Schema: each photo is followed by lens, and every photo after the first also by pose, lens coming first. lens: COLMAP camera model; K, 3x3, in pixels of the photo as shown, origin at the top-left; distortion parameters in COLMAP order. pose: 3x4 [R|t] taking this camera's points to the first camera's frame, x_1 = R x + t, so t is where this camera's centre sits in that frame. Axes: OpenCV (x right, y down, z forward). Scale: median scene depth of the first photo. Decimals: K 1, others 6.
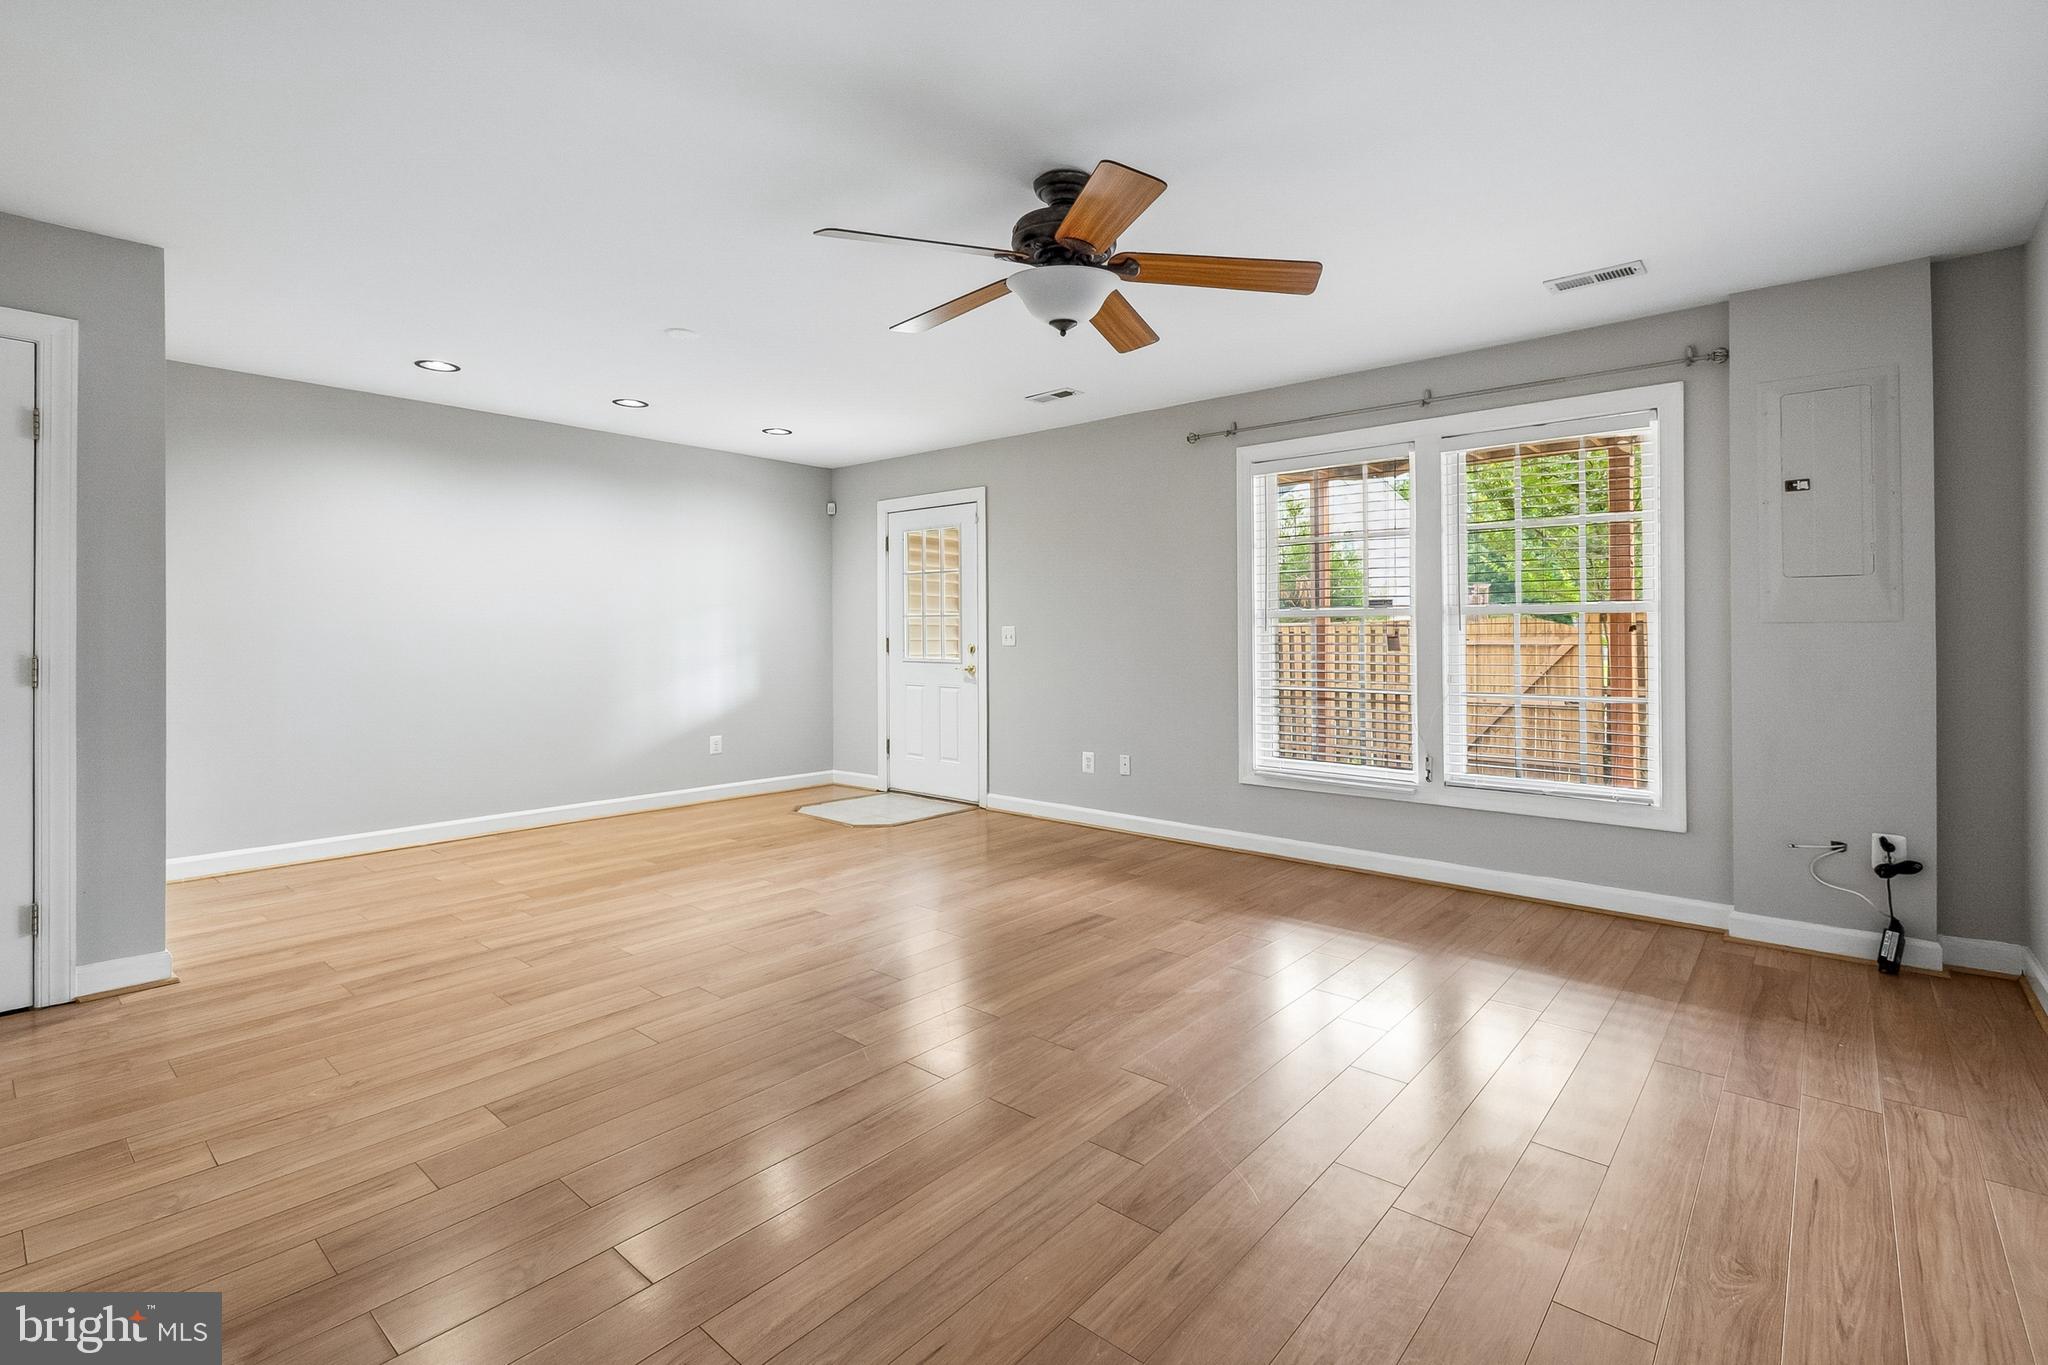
lens RADIAL K [[927.6, 0, 1034.3], [0, 927.6, 645.0], [0, 0, 1]] dist [0.011726, -0.000158]
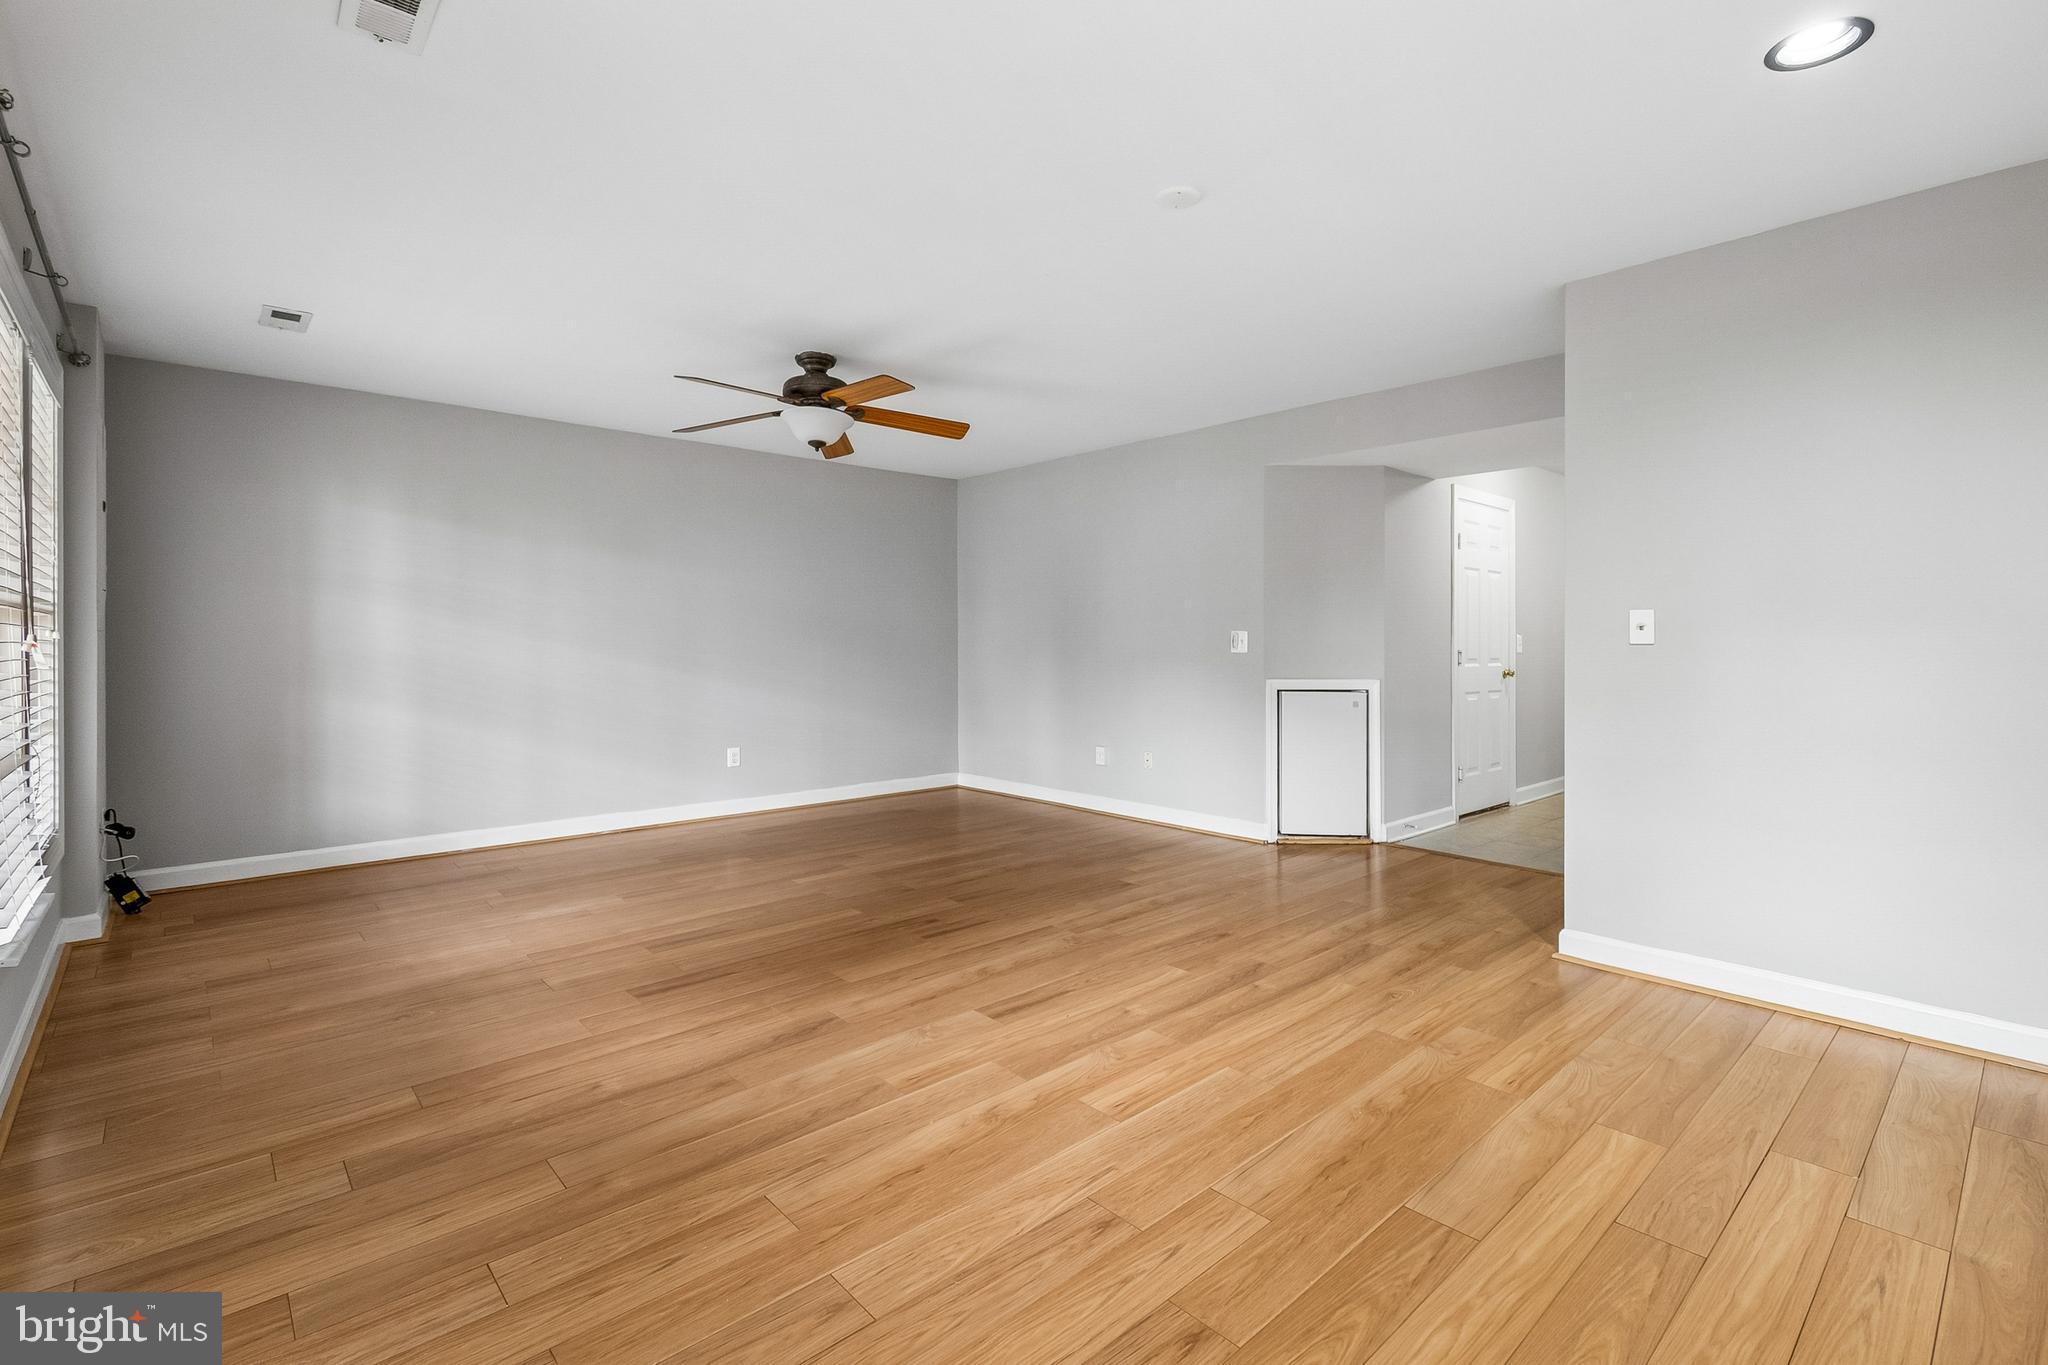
lens RADIAL K [[927.6, 0, 1034.3], [0, 927.6, 645.0], [0, 0, 1]] dist [0.011726, -0.000158]
pose [[-0.992820, -0.002178, 0.119599, -0.434306], [-0.000703, 0.999923, 0.012374, -0.019838], [-0.119617, 0.012201, -0.992745, 2.117621]]
